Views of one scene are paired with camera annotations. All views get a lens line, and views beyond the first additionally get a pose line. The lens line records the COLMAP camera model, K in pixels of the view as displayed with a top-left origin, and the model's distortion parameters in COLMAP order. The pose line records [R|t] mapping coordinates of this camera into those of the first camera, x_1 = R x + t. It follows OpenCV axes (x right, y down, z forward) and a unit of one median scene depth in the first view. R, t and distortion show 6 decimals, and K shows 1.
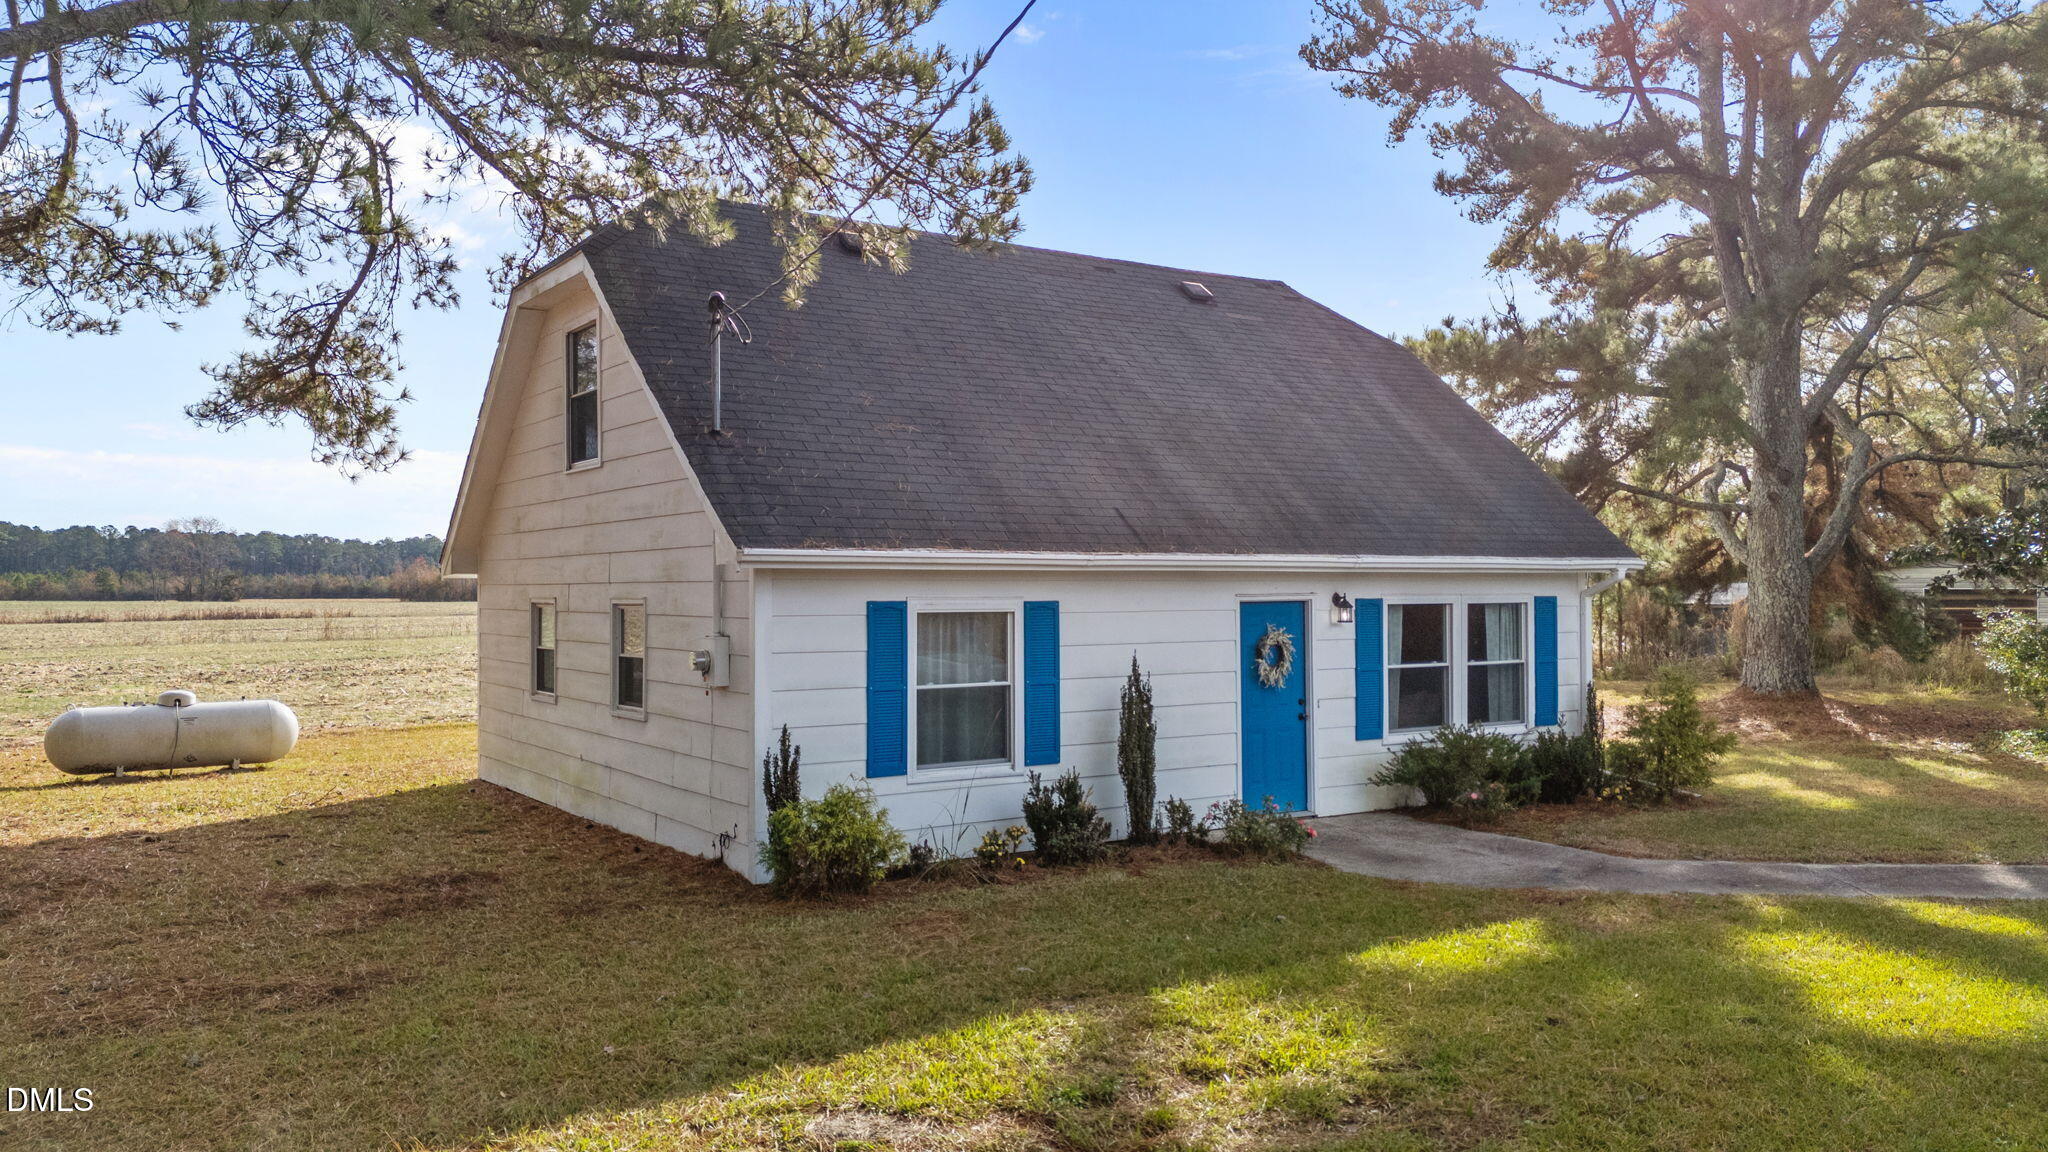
lens RADIAL K [[1511.6, 0, 1010.4], [0, 1511.6, 579.0], [0, 0, 1]] dist [-0.002090, -0.000611]
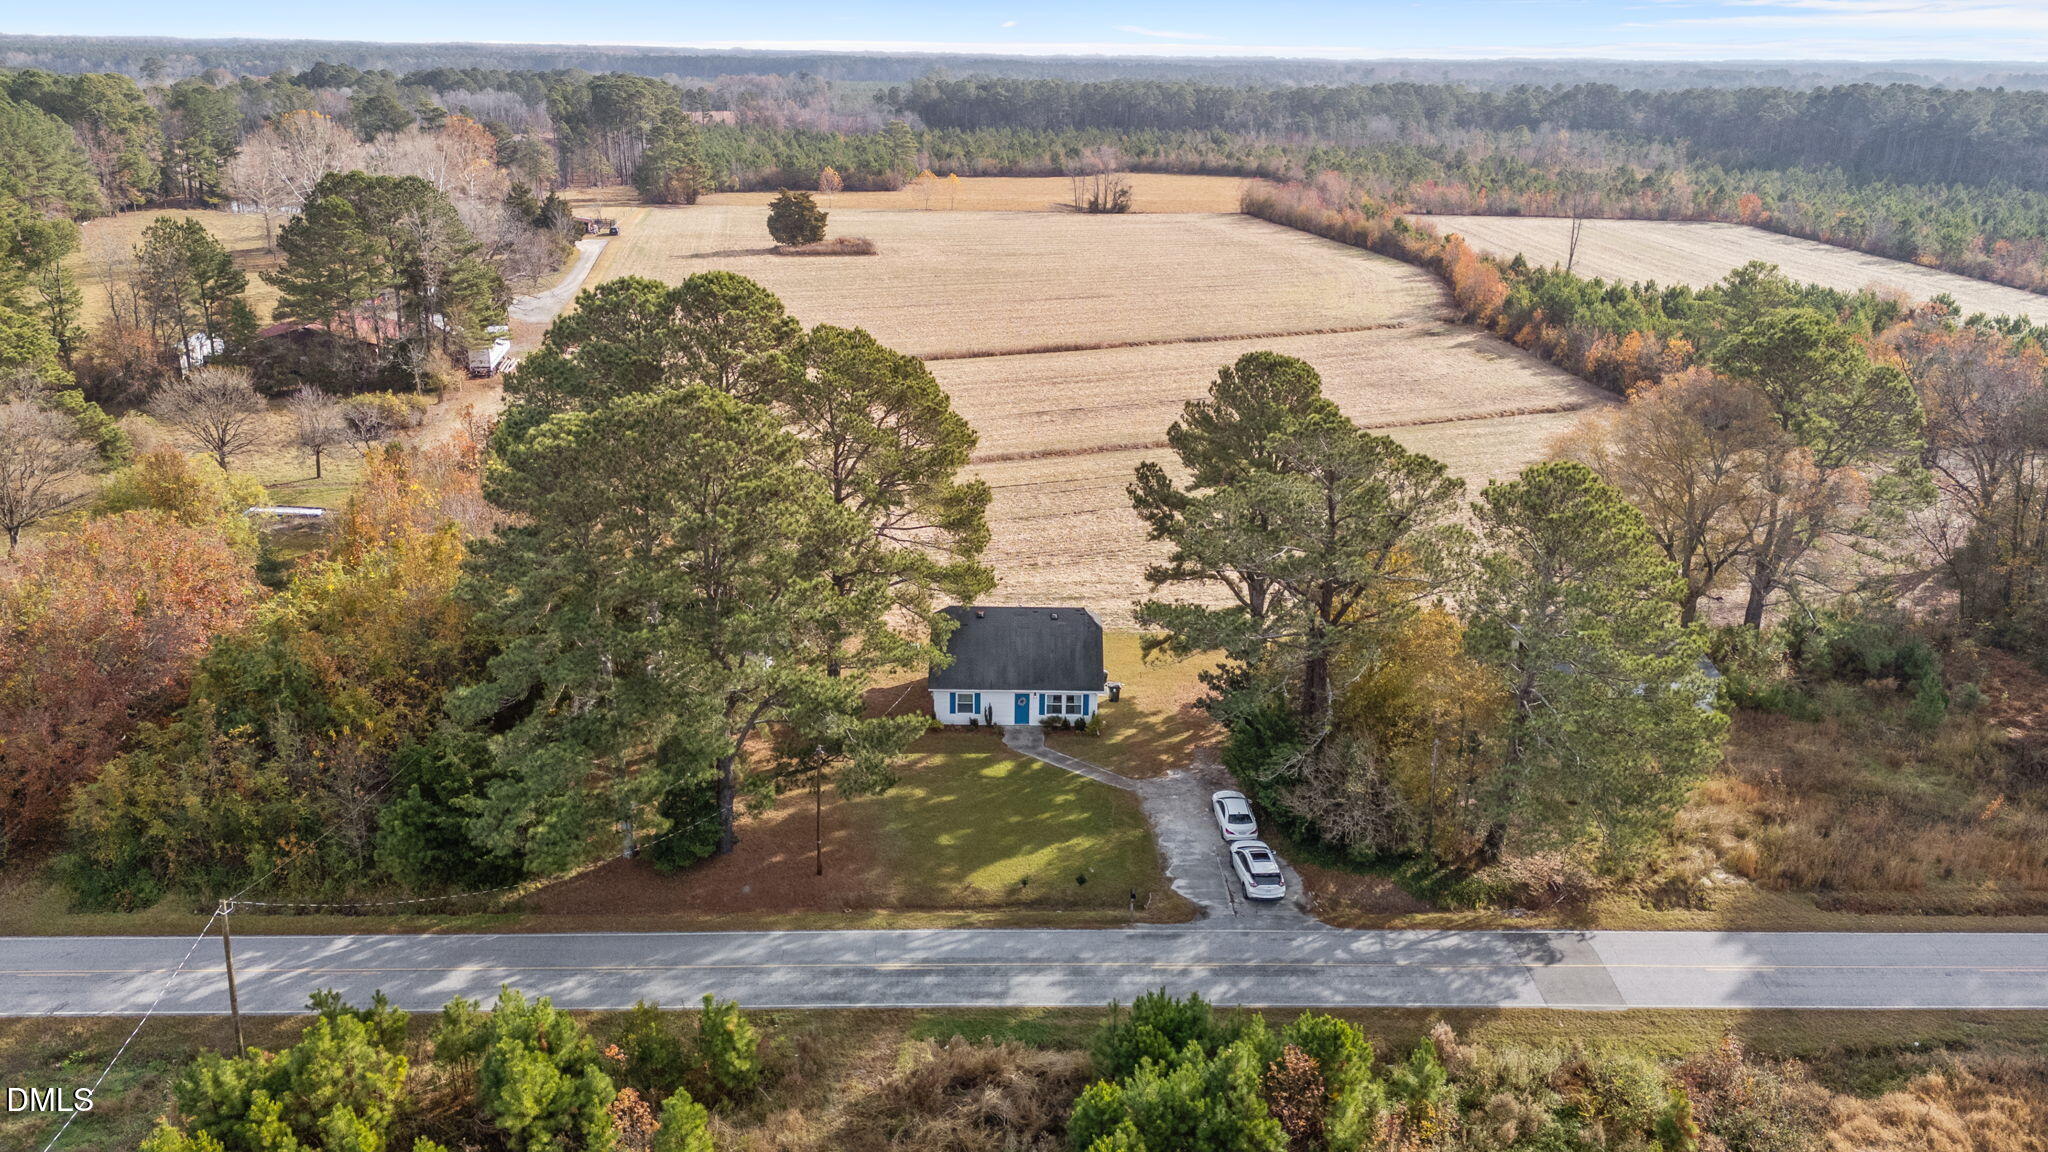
lens RADIAL K [[1512.5, 0, 1026.3], [0, 1512.5, 574.9], [0, 0, 1]] dist [0.044240, -0.036126]
pose [[0.833148, 0.192944, -0.518301, 3.440181], [-0.007882, 0.941217, 0.337711, -2.642011], [0.552993, -0.277278, 0.785694, -3.912142]]
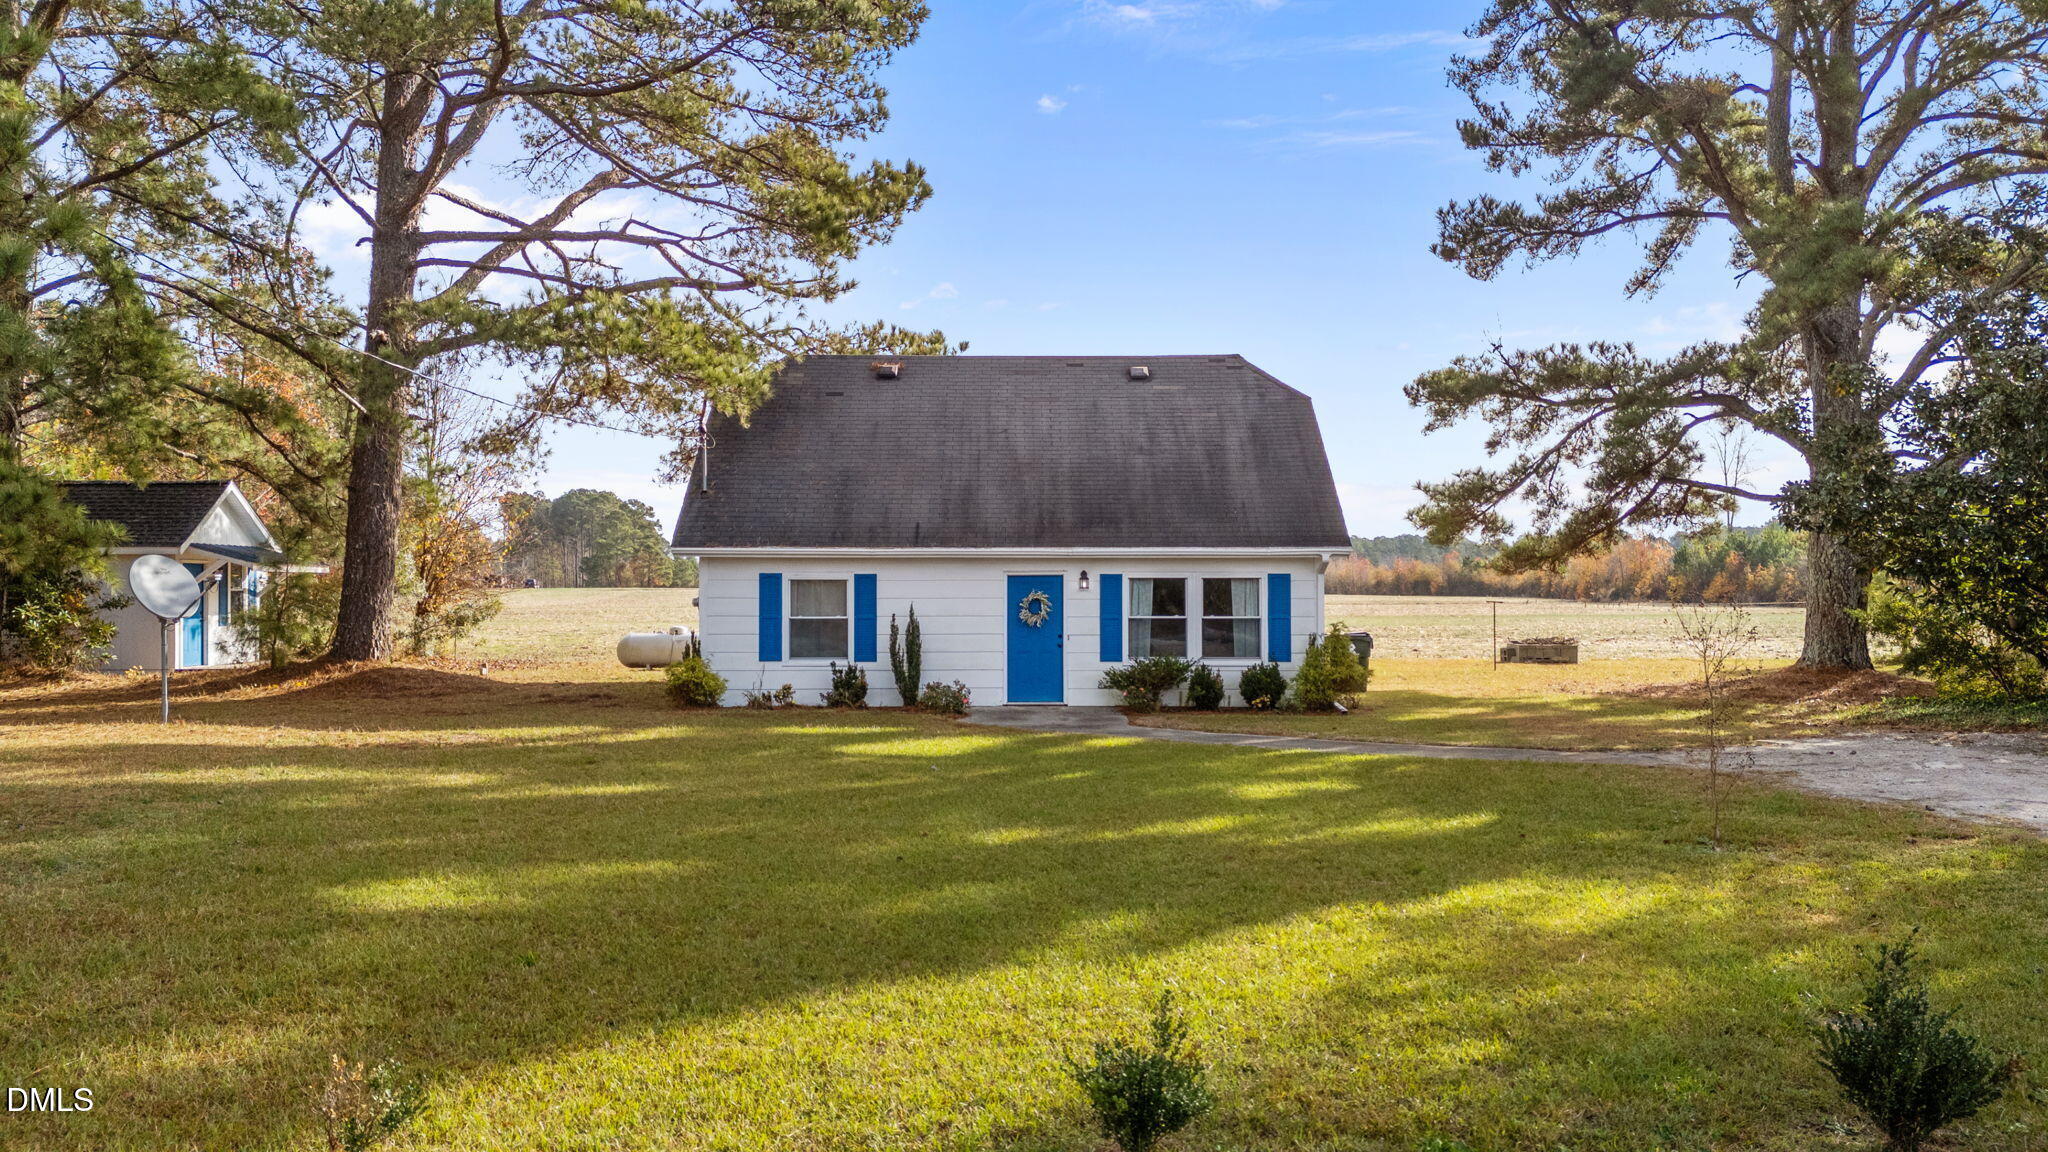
lens RADIAL K [[1512.5, 0, 1035.8], [0, 1512.5, 576.8], [0, 0, 1]] dist [0.044240, -0.036126]
pose [[0.843193, -0.000788, -0.537611, 1.092683], [0.001419, 0.999999, 0.000759, 0.015386], [0.537609, -0.001403, 0.843193, -0.424829]]
